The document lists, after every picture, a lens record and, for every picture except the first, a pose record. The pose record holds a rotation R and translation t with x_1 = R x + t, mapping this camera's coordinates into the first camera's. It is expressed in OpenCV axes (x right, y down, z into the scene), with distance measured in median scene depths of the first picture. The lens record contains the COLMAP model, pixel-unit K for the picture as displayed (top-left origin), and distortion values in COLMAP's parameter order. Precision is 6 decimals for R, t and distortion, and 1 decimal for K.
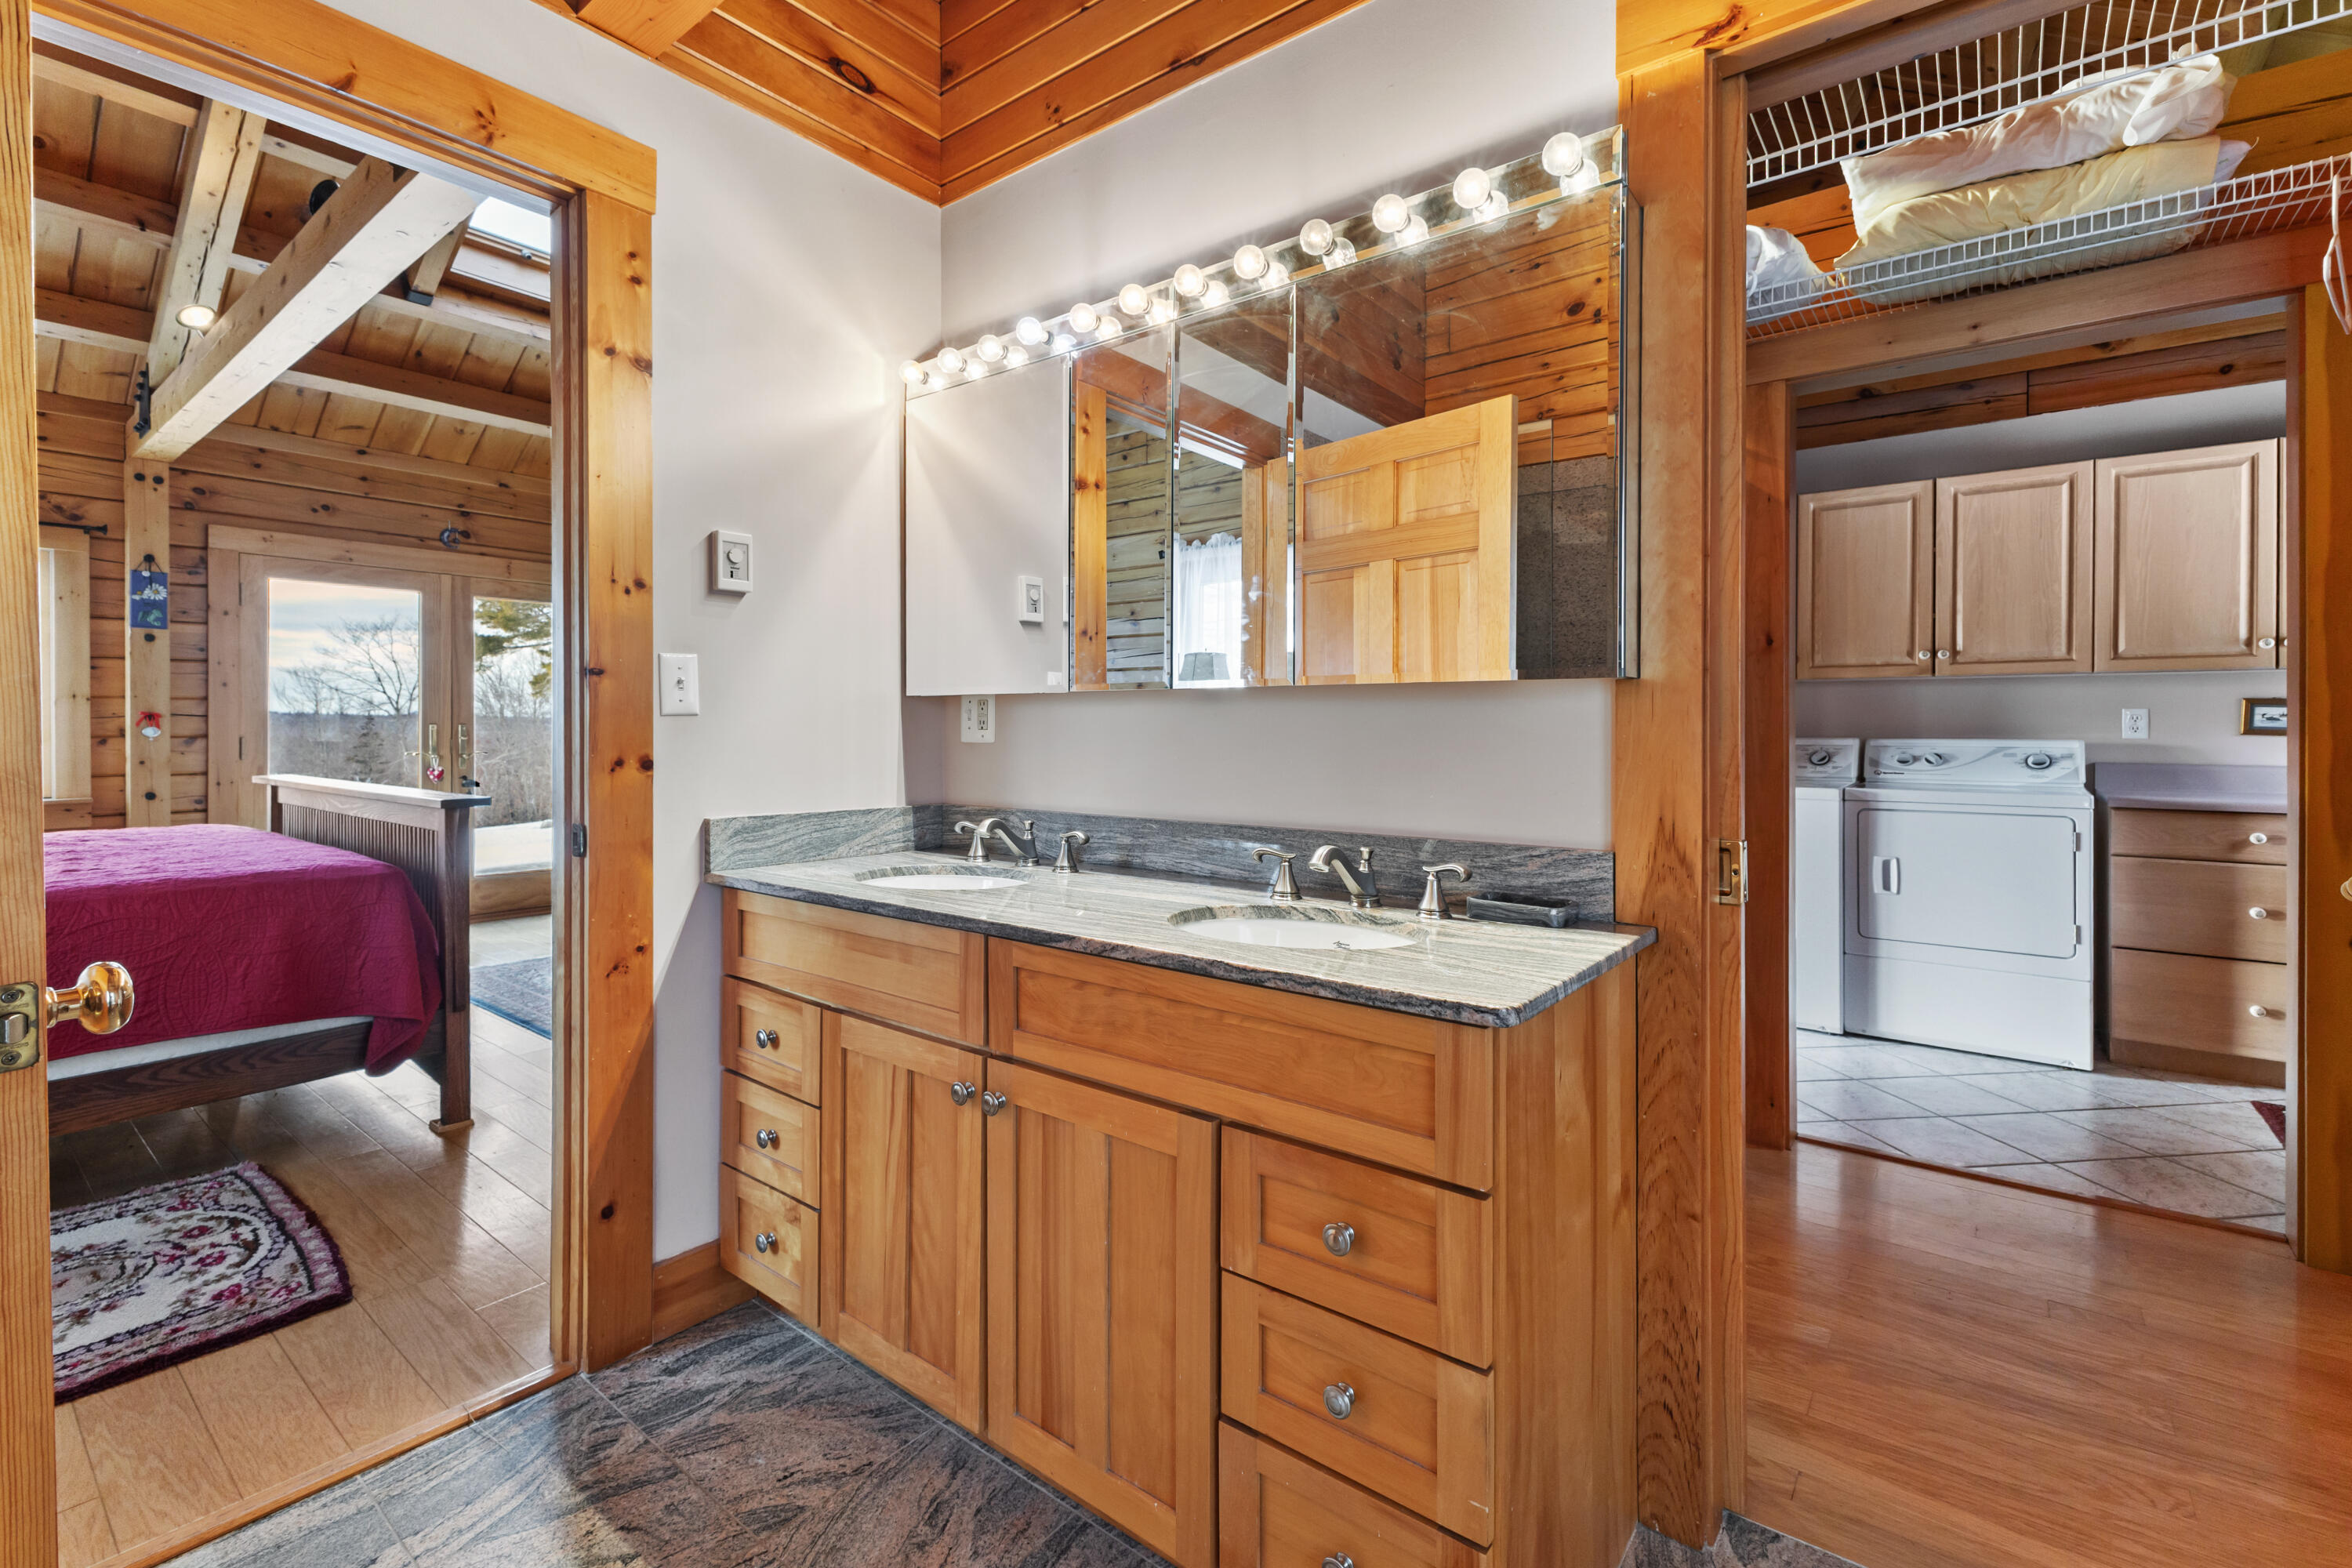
lens RADIAL K [[1023.5, 0, 1180.2], [0, 1023.5, 731.2], [0, 0, 1]] dist [0.015544, -0.006773]
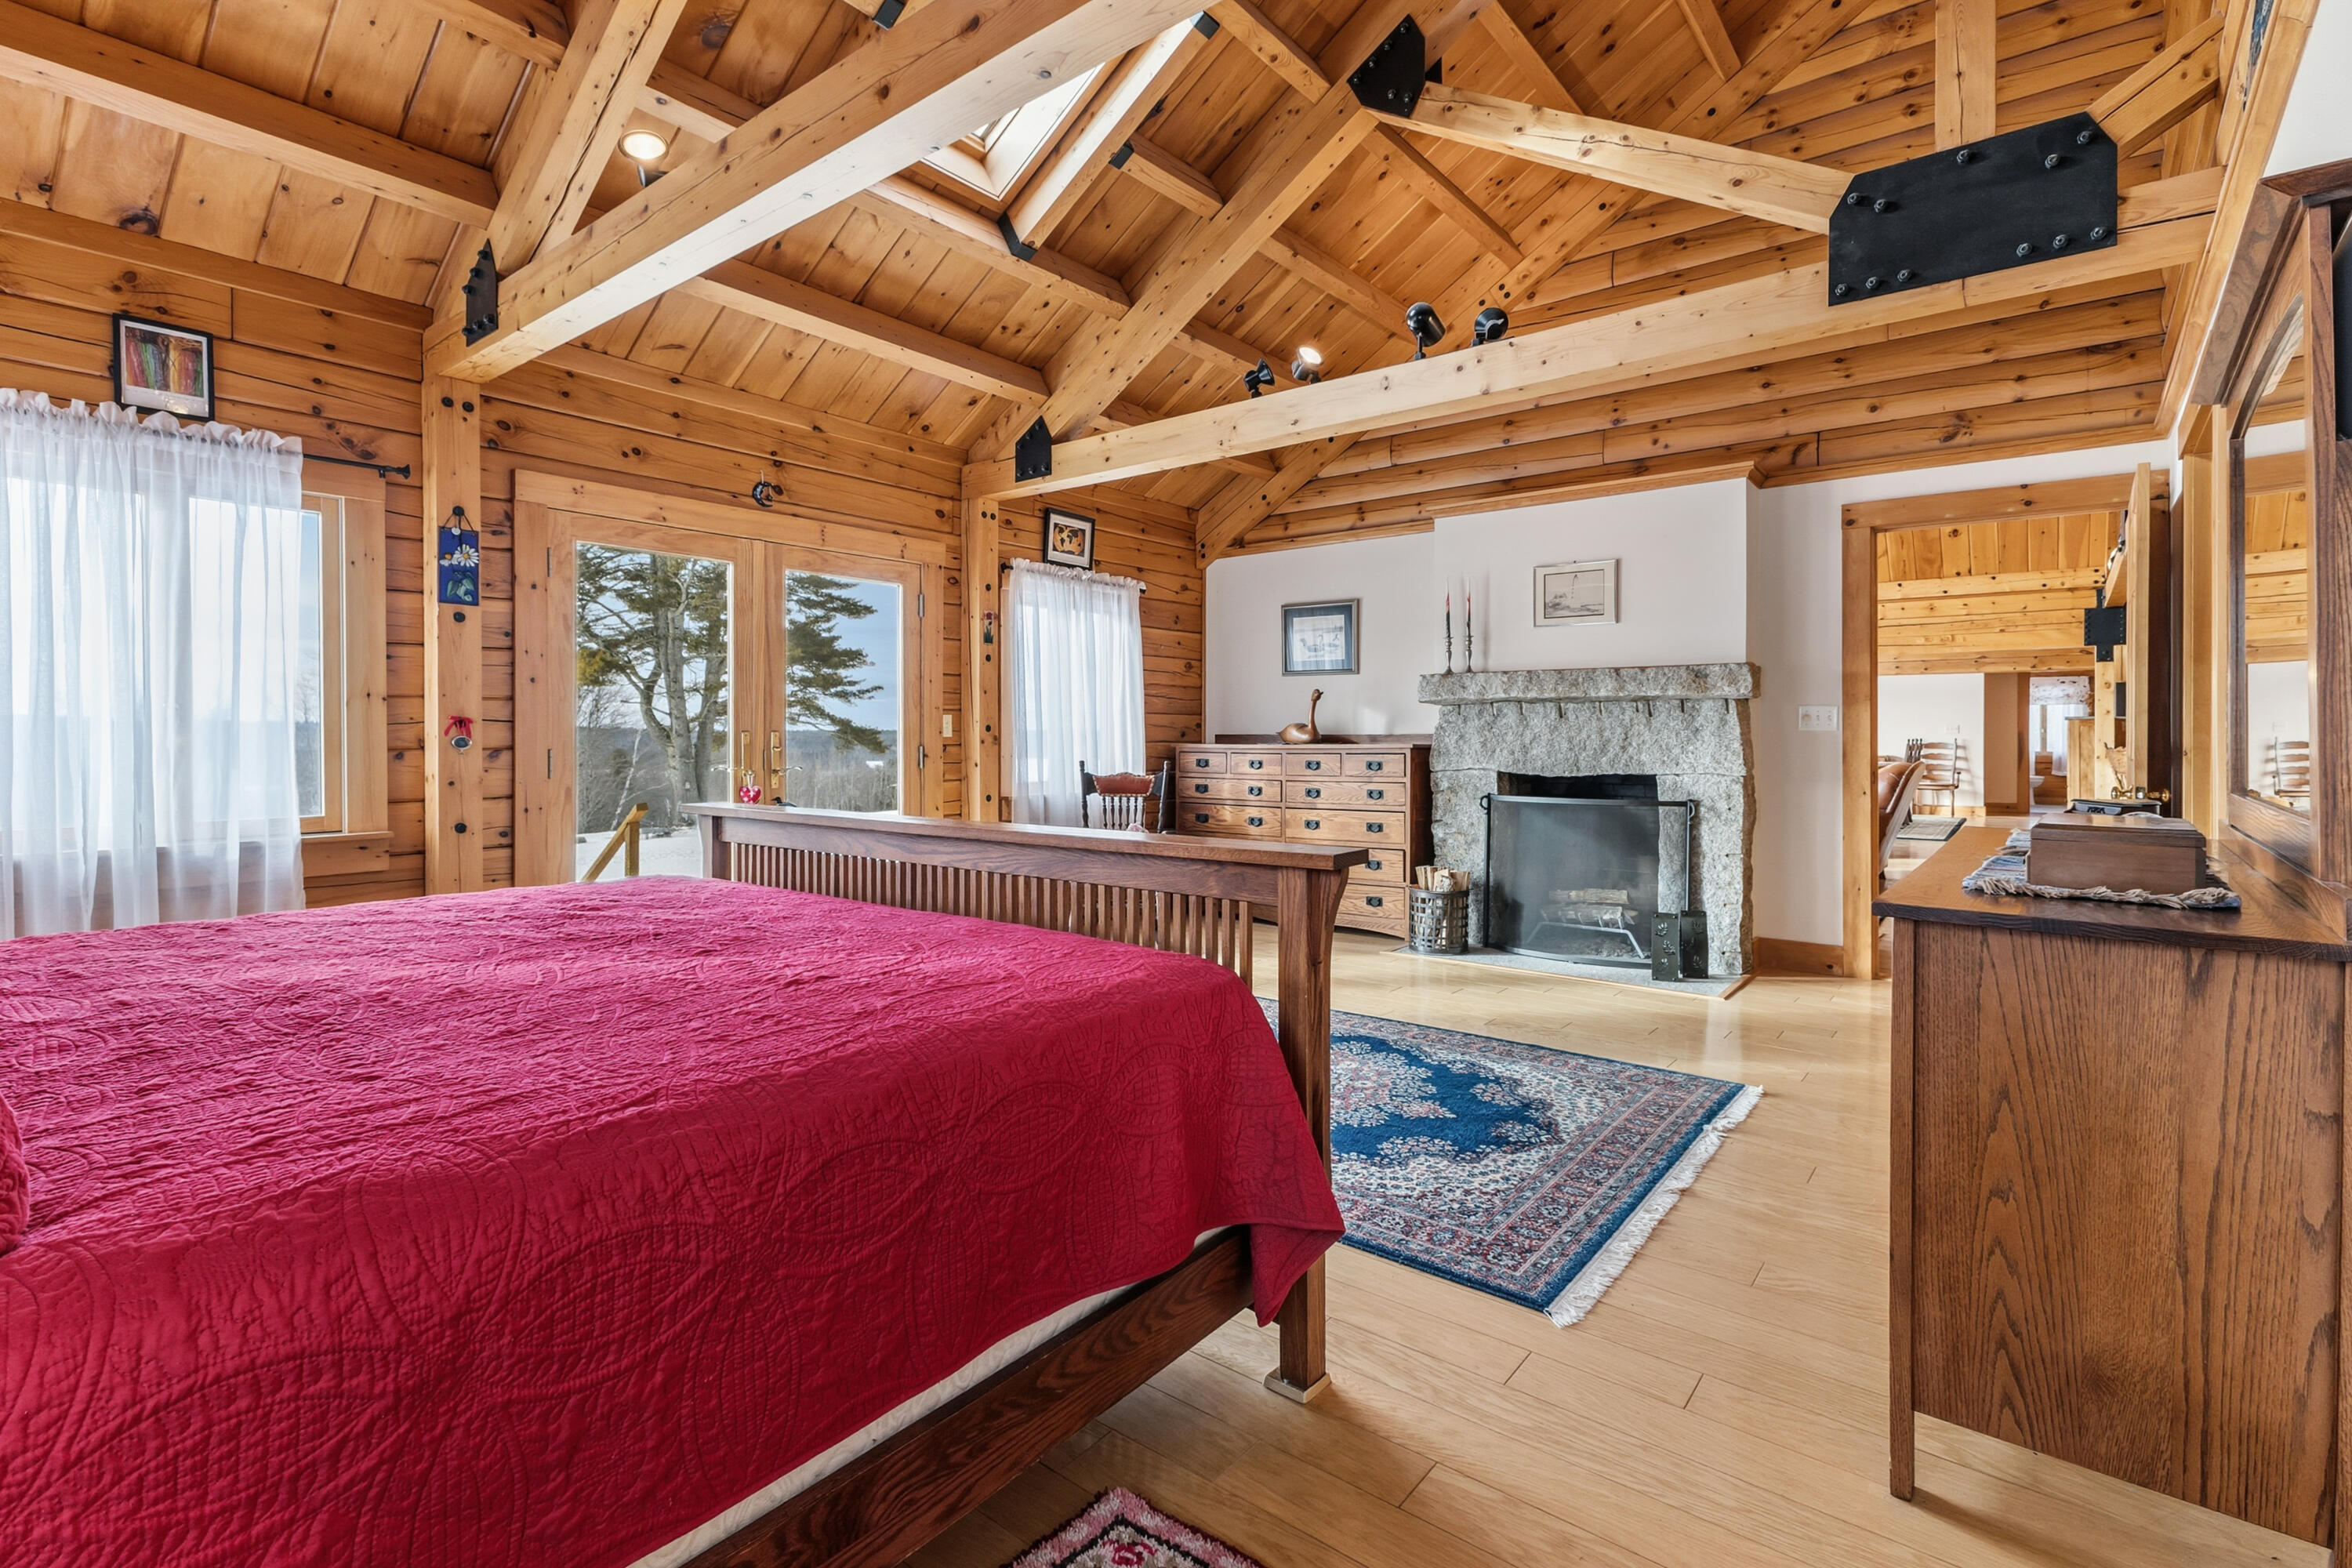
lens RADIAL K [[1084.1, 0, 1185.9], [0, 1084.1, 741.6], [0, 0, 1]] dist [0.005328, 0.000290]
pose [[0.999969, -0.002563, -0.007452, -0.509474], [0.002588, 0.999991, 0.003278, -0.001464], [0.007443, -0.003297, 0.999967, 0.234447]]
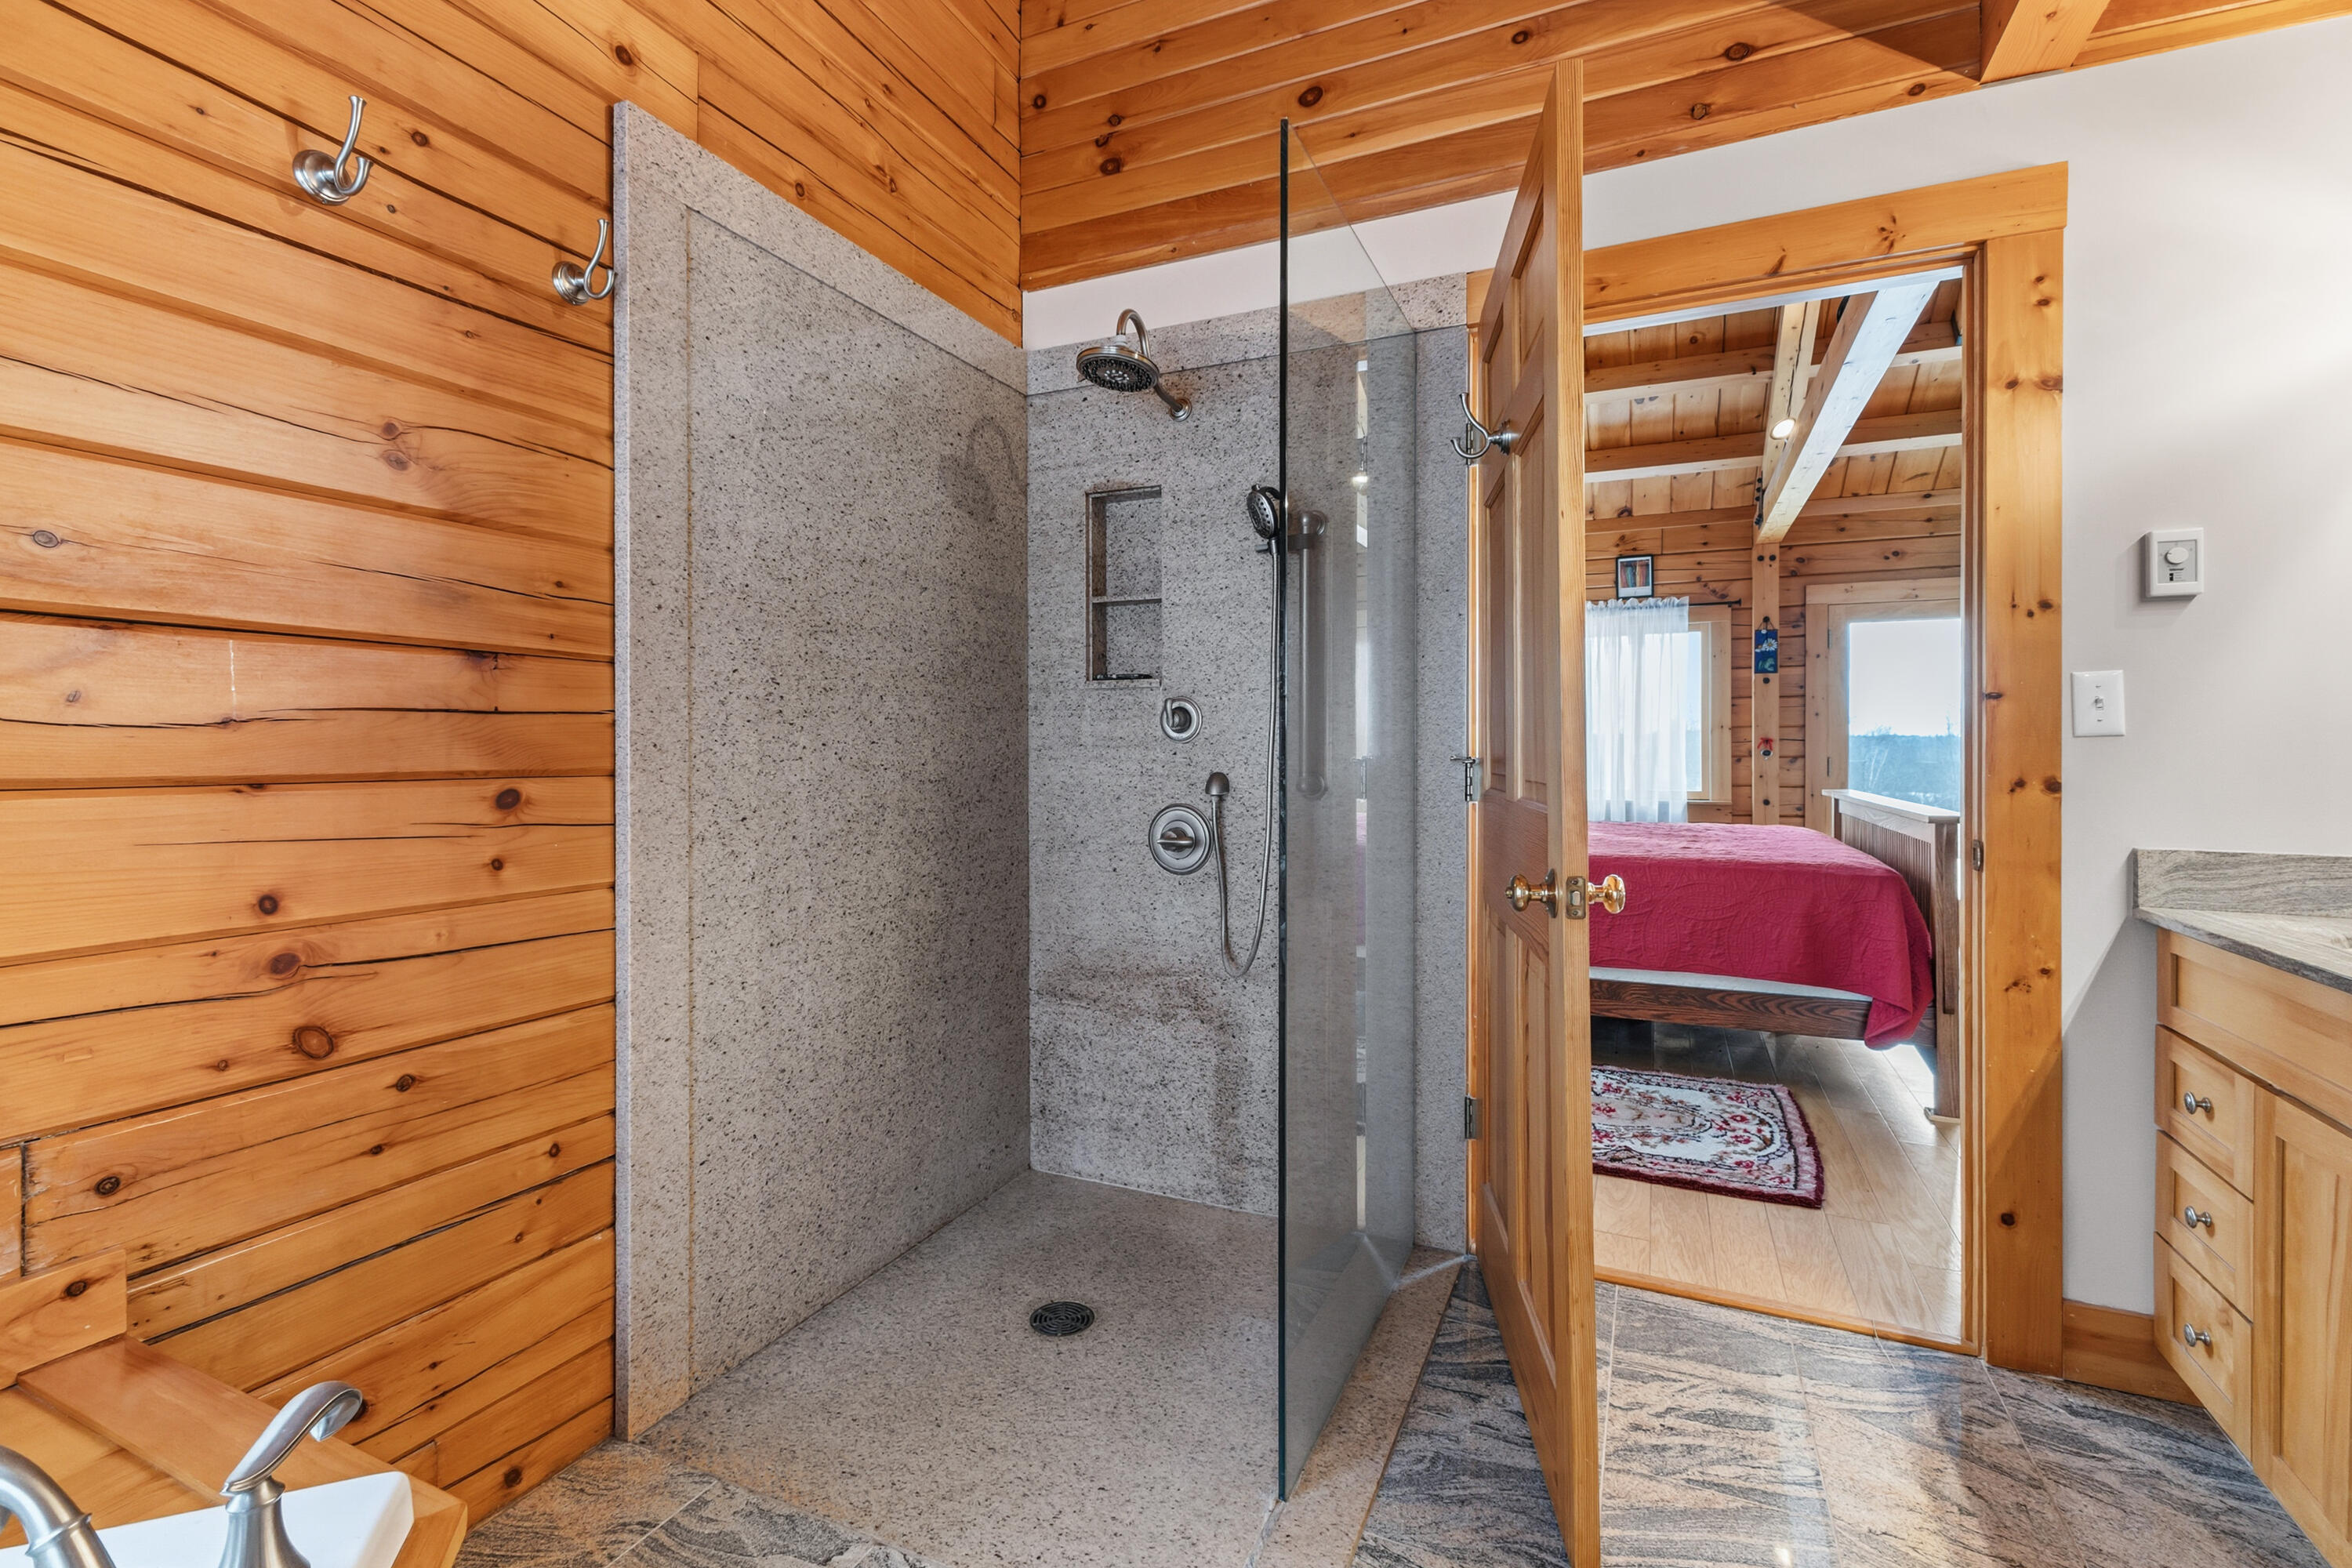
lens RADIAL K [[1036.8, 0, 1182.8], [0, 1036.8, 748.0], [0, 0, 1]] dist [0.006770, -0.000486]
pose [[0.233892, -0.000865, -0.972262, 0.110622], [-0.004783, 0.999986, -0.002041, 0.000619], [0.972251, 0.005128, 0.233885, -0.020748]]
